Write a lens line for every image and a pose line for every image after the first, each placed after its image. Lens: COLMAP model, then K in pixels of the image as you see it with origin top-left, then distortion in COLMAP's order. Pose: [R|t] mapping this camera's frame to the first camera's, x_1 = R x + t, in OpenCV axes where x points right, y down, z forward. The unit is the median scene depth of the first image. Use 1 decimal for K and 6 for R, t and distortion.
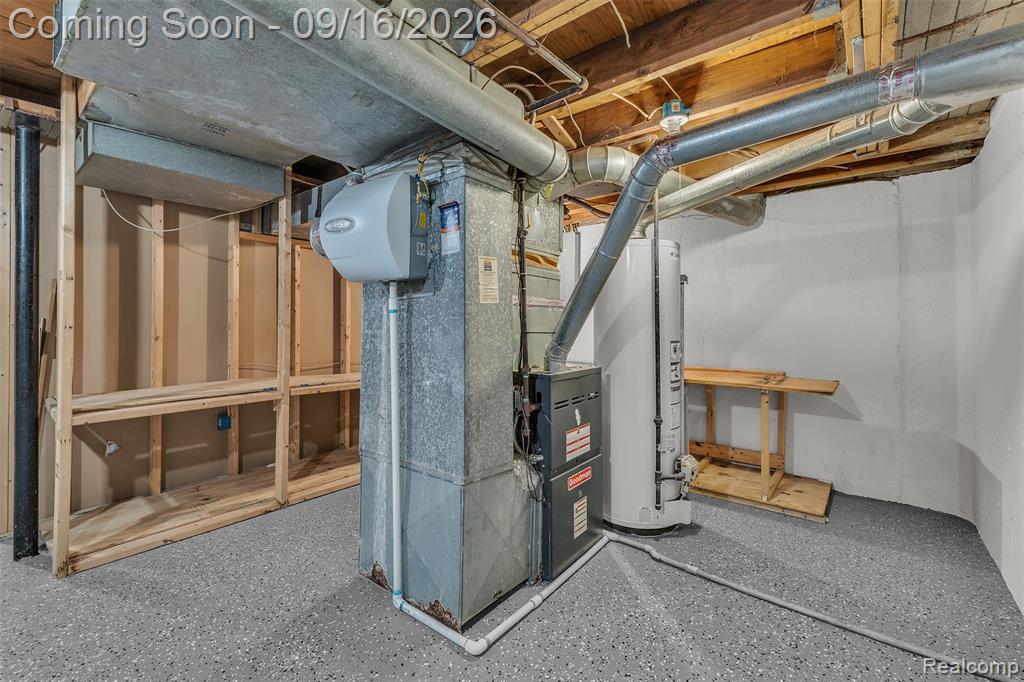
lens RADIAL K [[438.0, 0, 512.0], [0, 438.0, 341.0], [0, 0, 1]] dist [-0.000511, -0.000140]
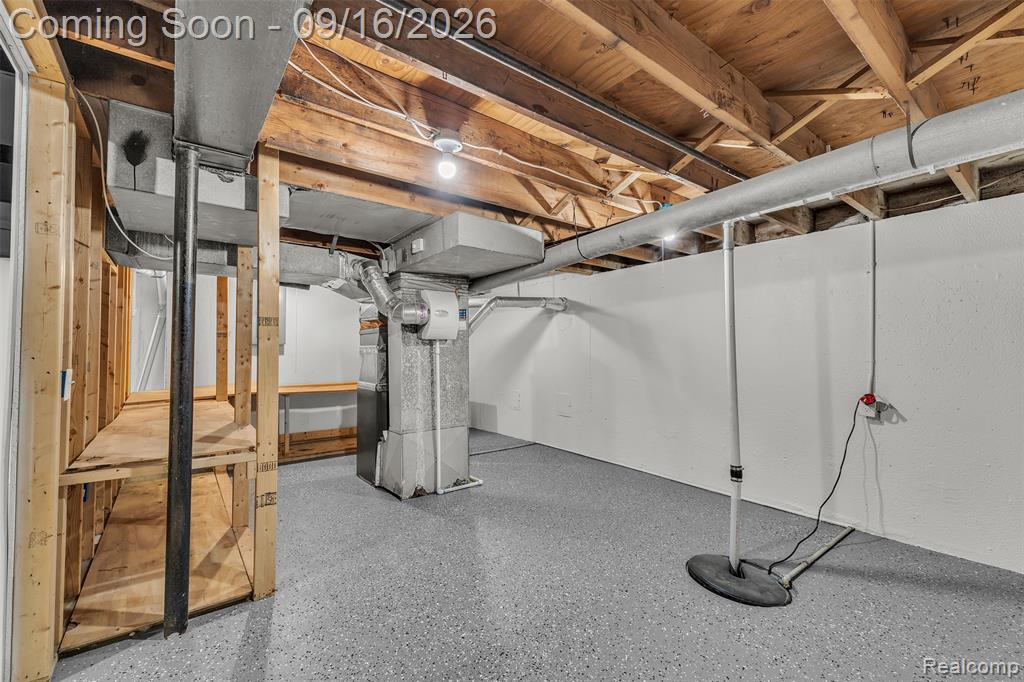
lens RADIAL K [[438.0, 0, 512.0], [0, 438.0, 341.0], [0, 0, 1]] dist [-0.000511, -0.000140]
pose [[0.229550, 0.032019, 0.972770, -1.583166], [0.038538, 0.998376, -0.041956, -0.021811], [-0.972534, 0.047120, 0.227943, 0.101223]]
